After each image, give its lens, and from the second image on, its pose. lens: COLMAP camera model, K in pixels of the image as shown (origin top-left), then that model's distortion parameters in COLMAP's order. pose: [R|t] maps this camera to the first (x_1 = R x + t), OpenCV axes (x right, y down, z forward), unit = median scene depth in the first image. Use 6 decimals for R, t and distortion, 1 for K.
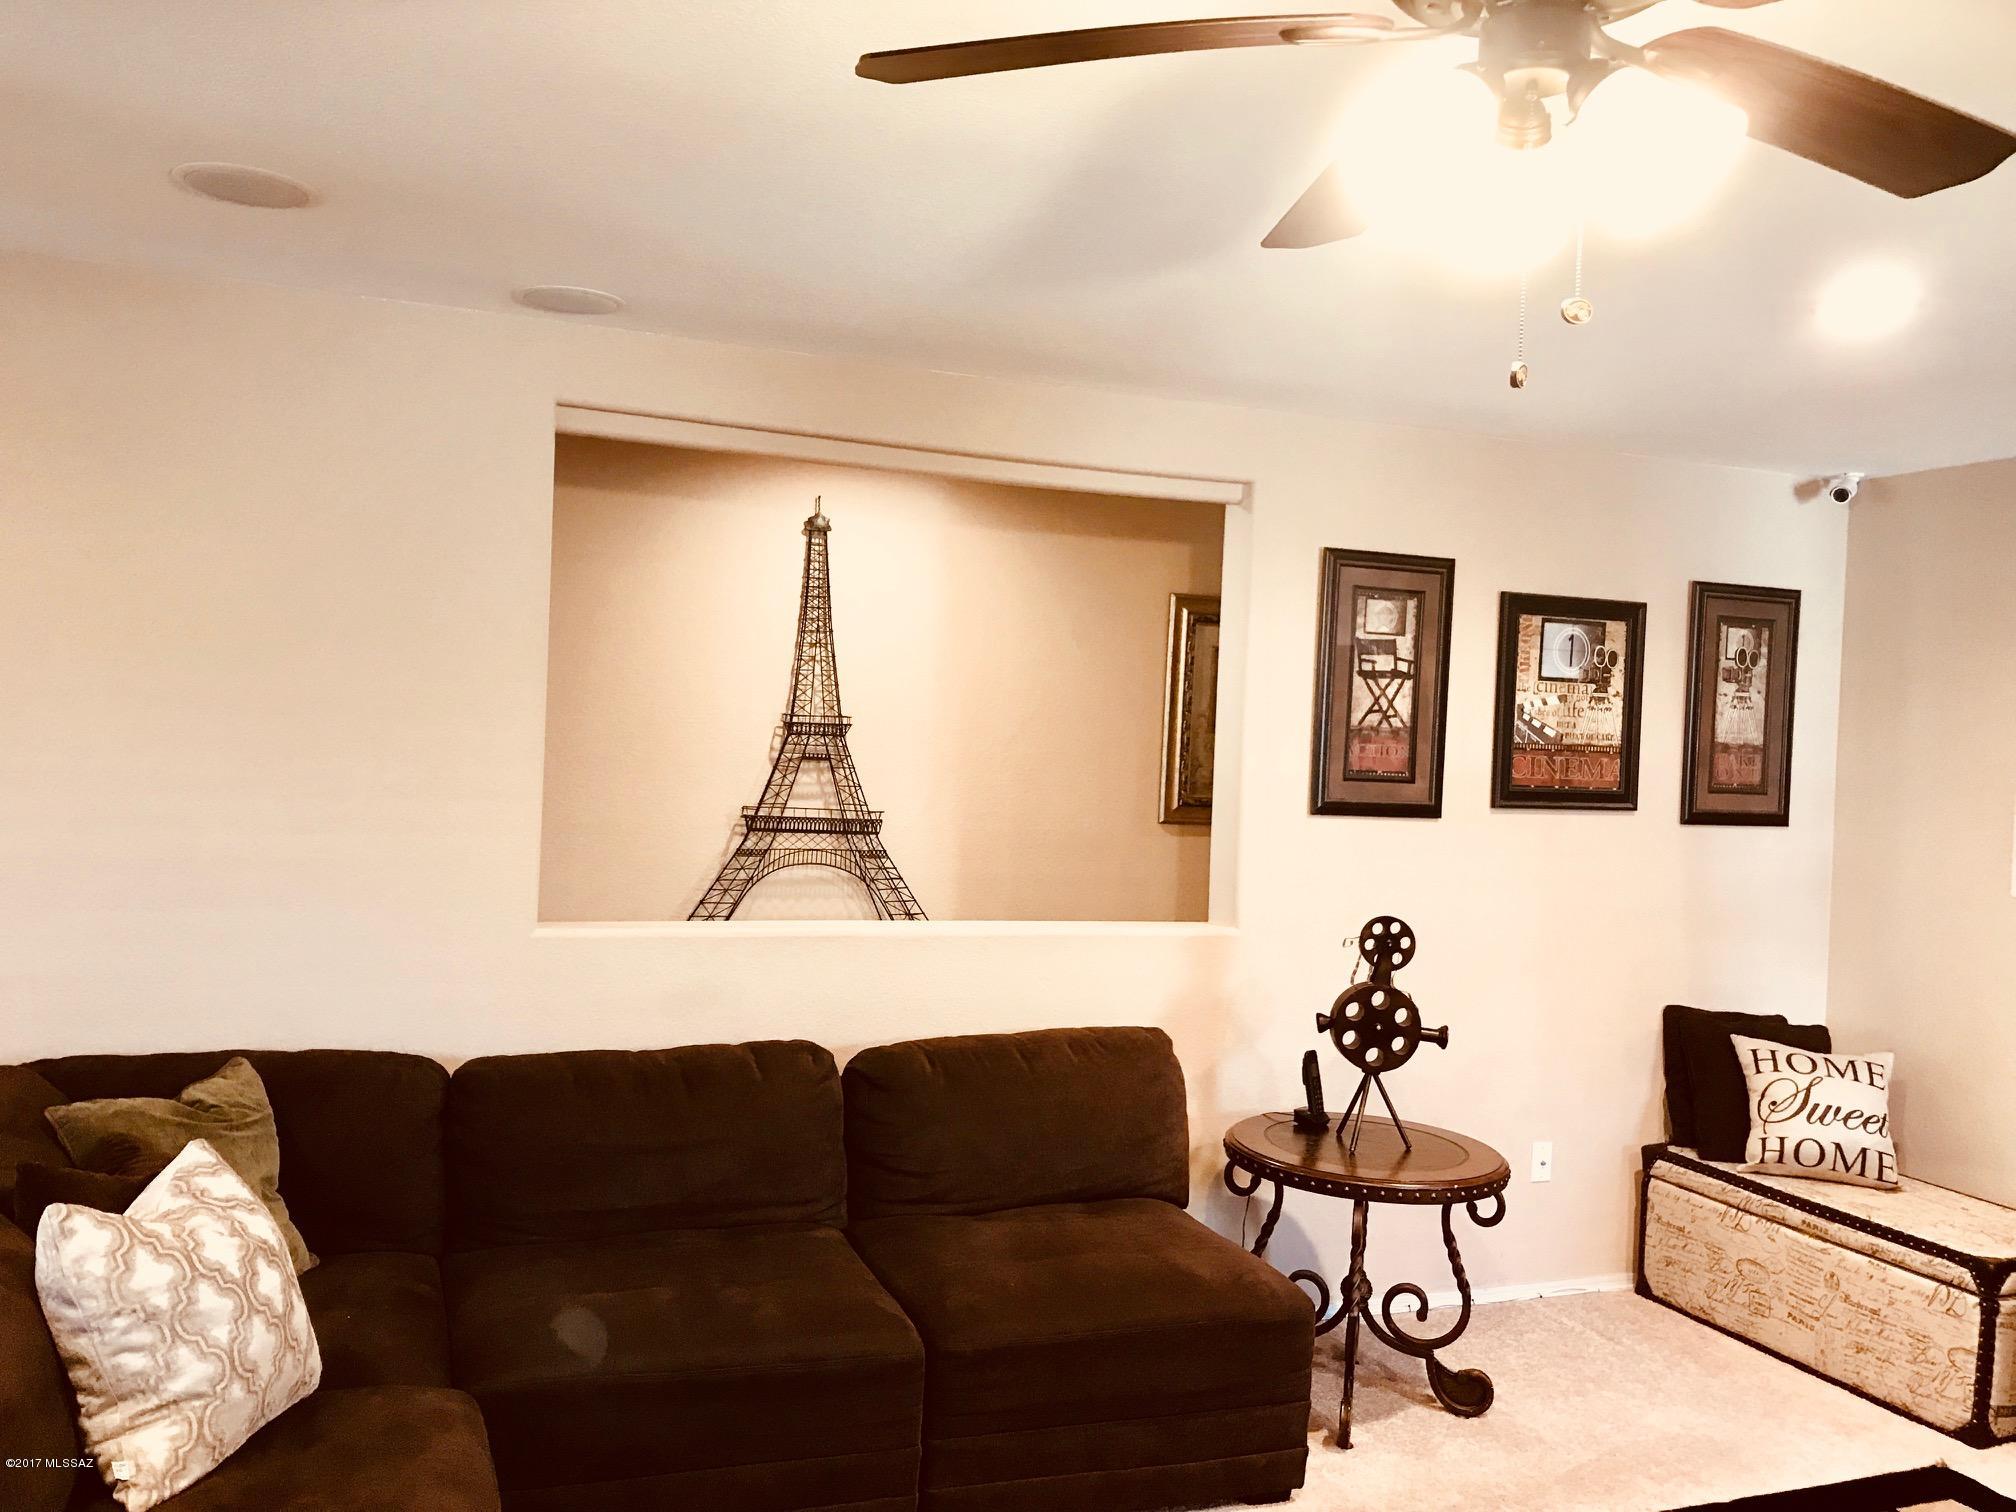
lens RADIAL K [[1655.1, 0, 1008.0], [0, 1655.1, 756.0], [0, 0, 1]] dist [0.076426, -0.087208]
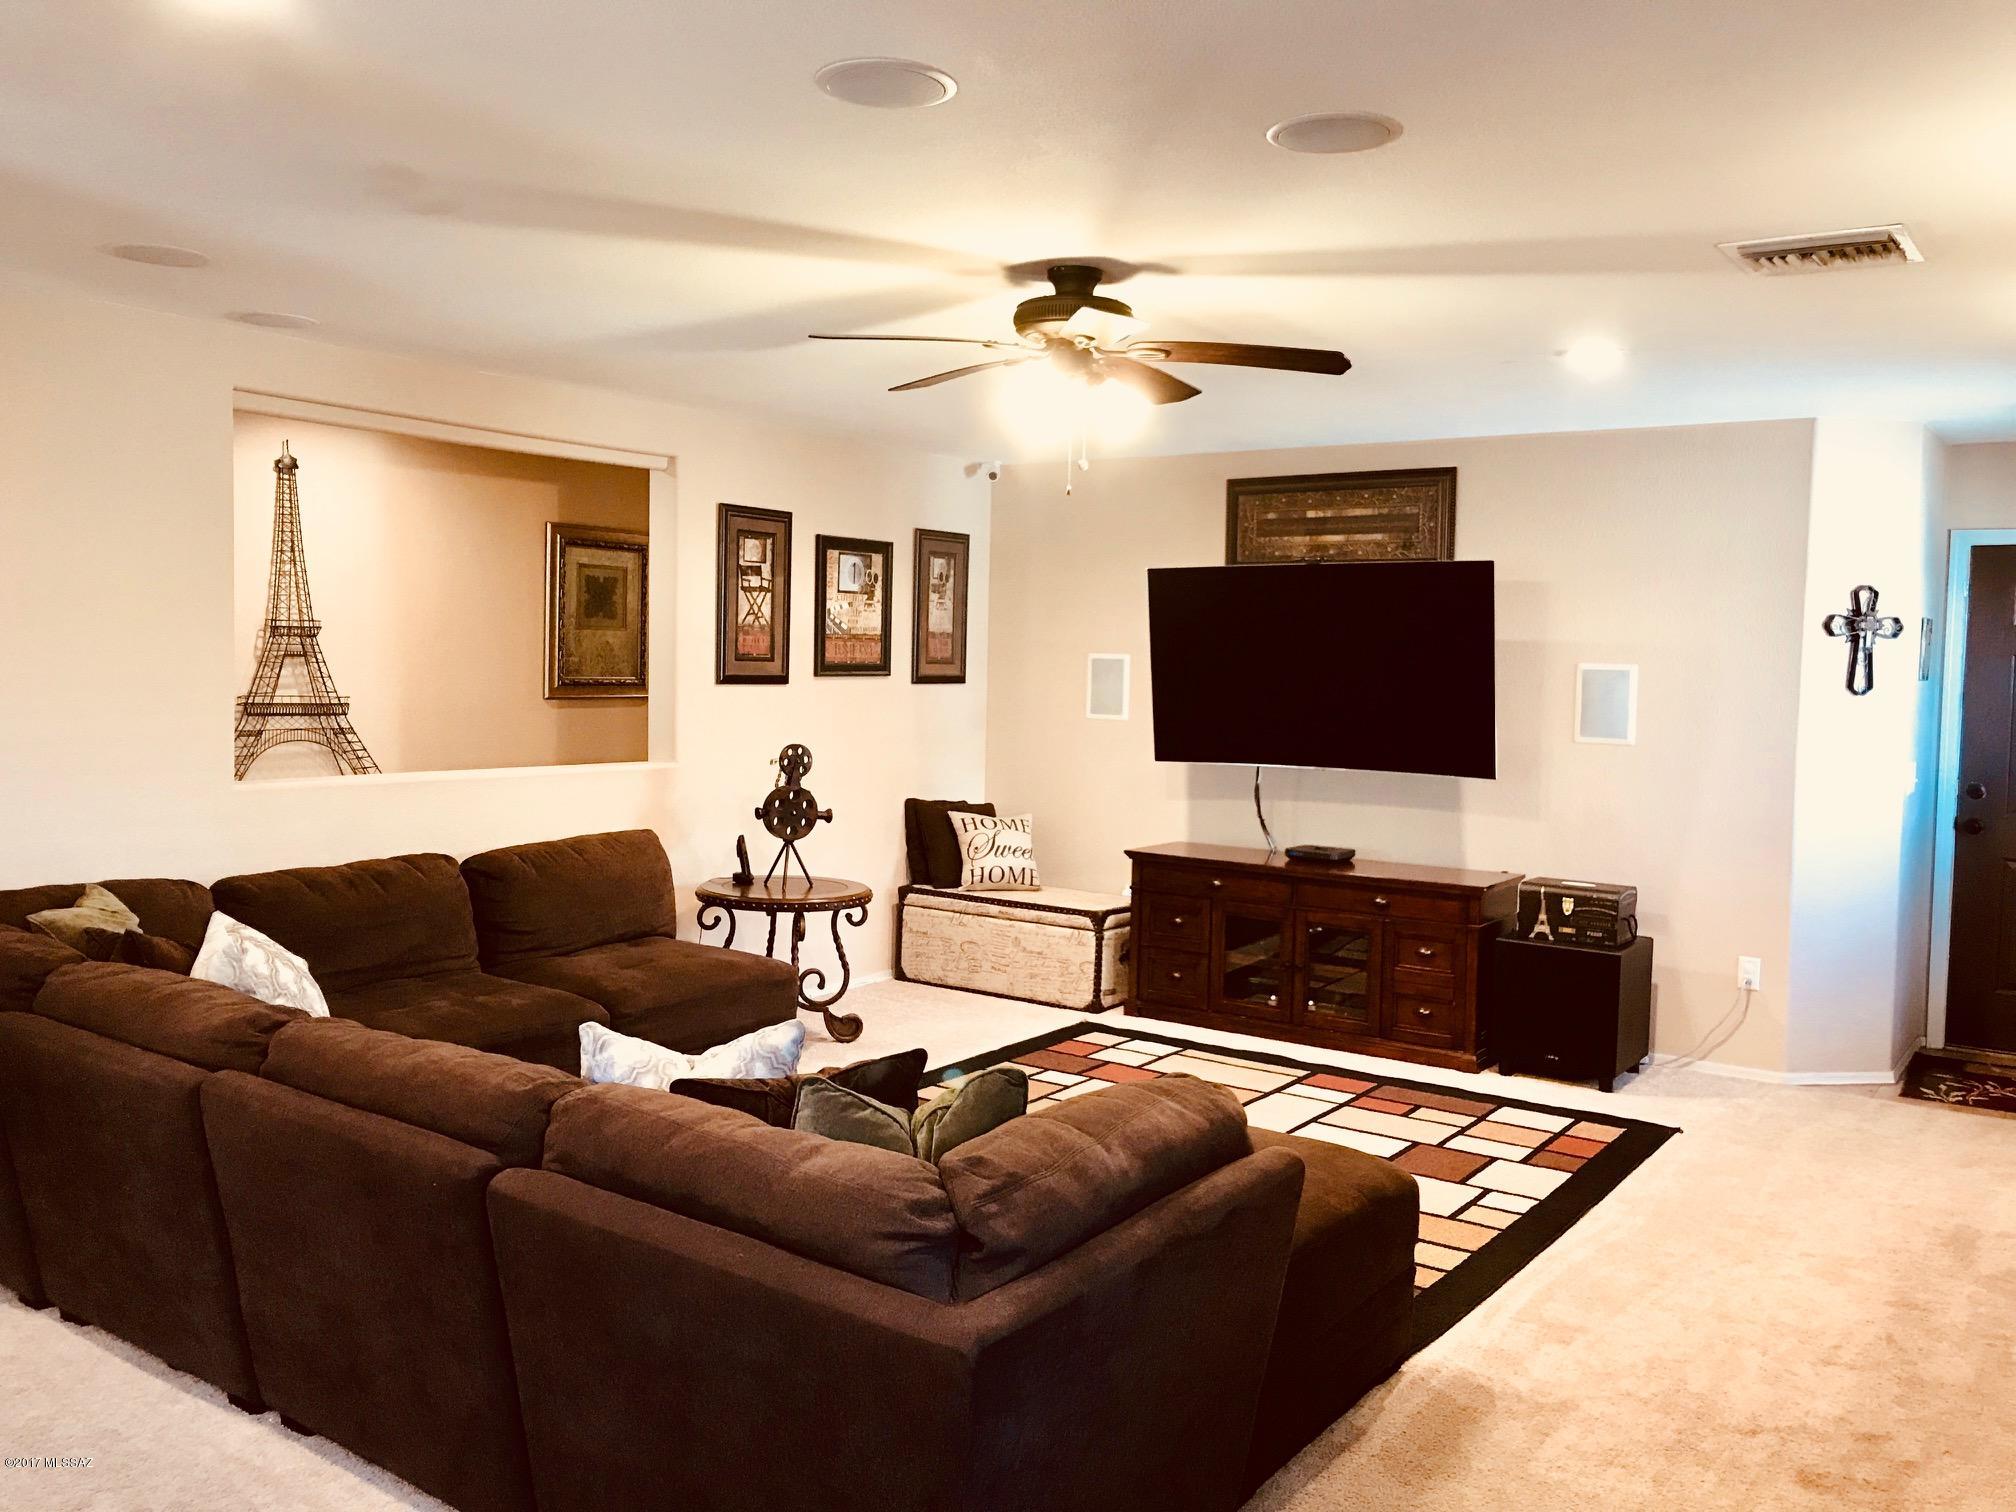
lens RADIAL K [[1655.1, 0, 1008.0], [0, 1655.1, 756.0], [0, 0, 1]] dist [0.076426, -0.087208]
pose [[0.832543, -0.058335, 0.550881, -0.411494], [0.022455, 0.997176, 0.071659, -0.001107], [-0.553505, -0.047289, 0.831502, -0.373662]]
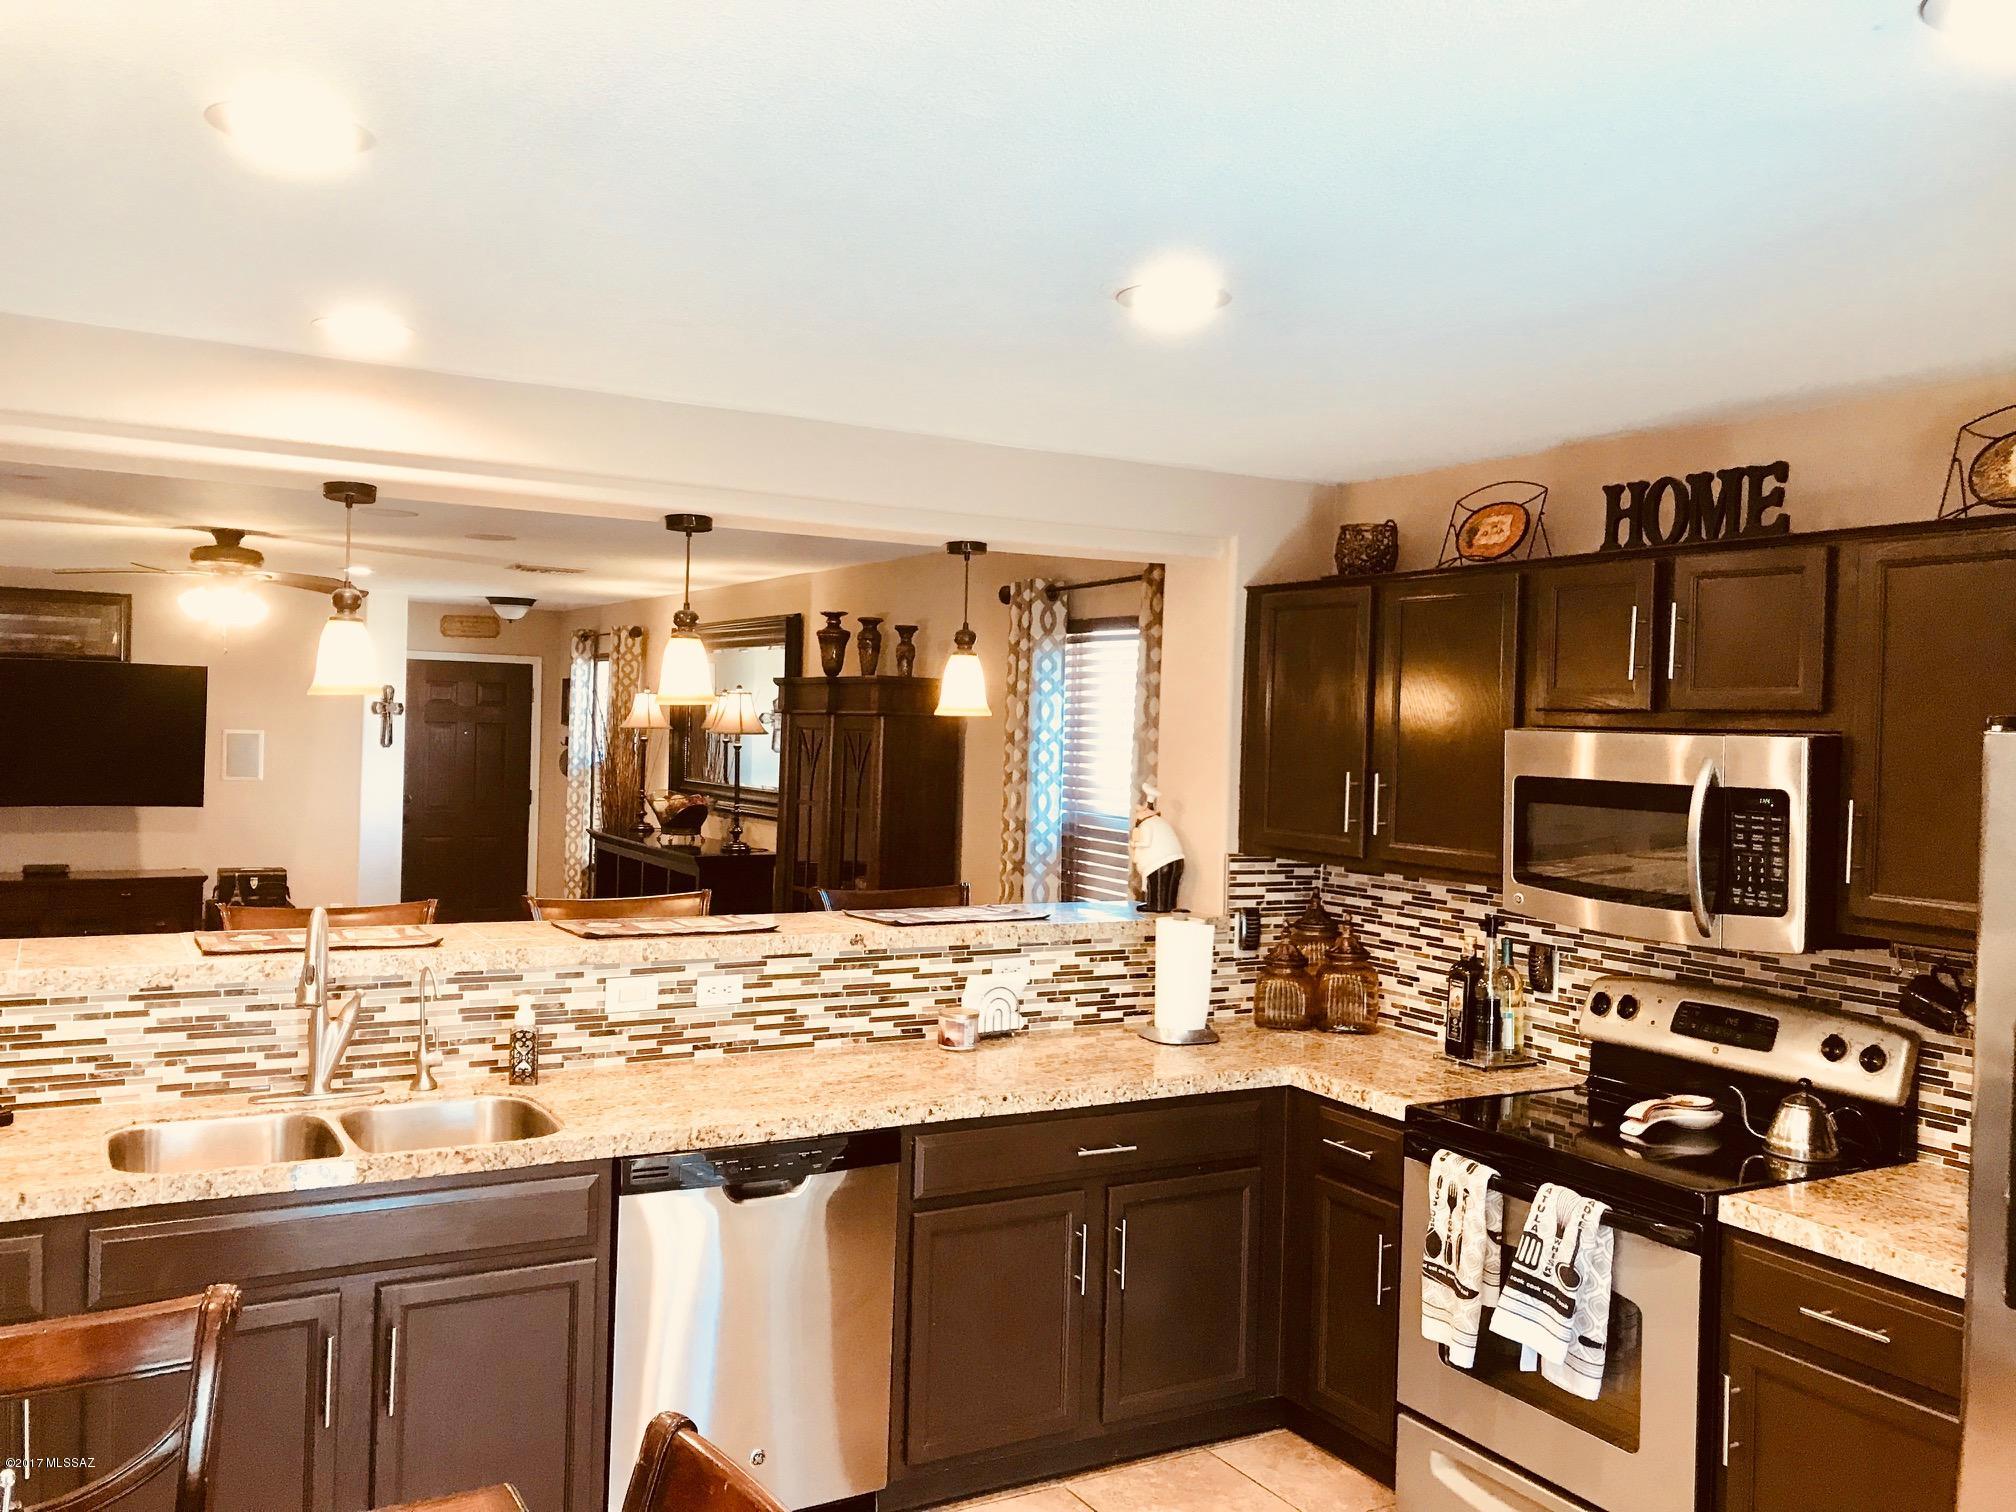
lens RADIAL K [[1672.1, 0, 1004.5], [0, 1672.1, 725.5], [0, 0, 1]] dist [0.108211, -0.165838]
pose [[-0.147539, -0.050319, 0.987775, -1.578129], [-0.016416, 0.998692, 0.048423, -0.097332], [-0.988920, -0.009071, -0.148172, -0.147925]]
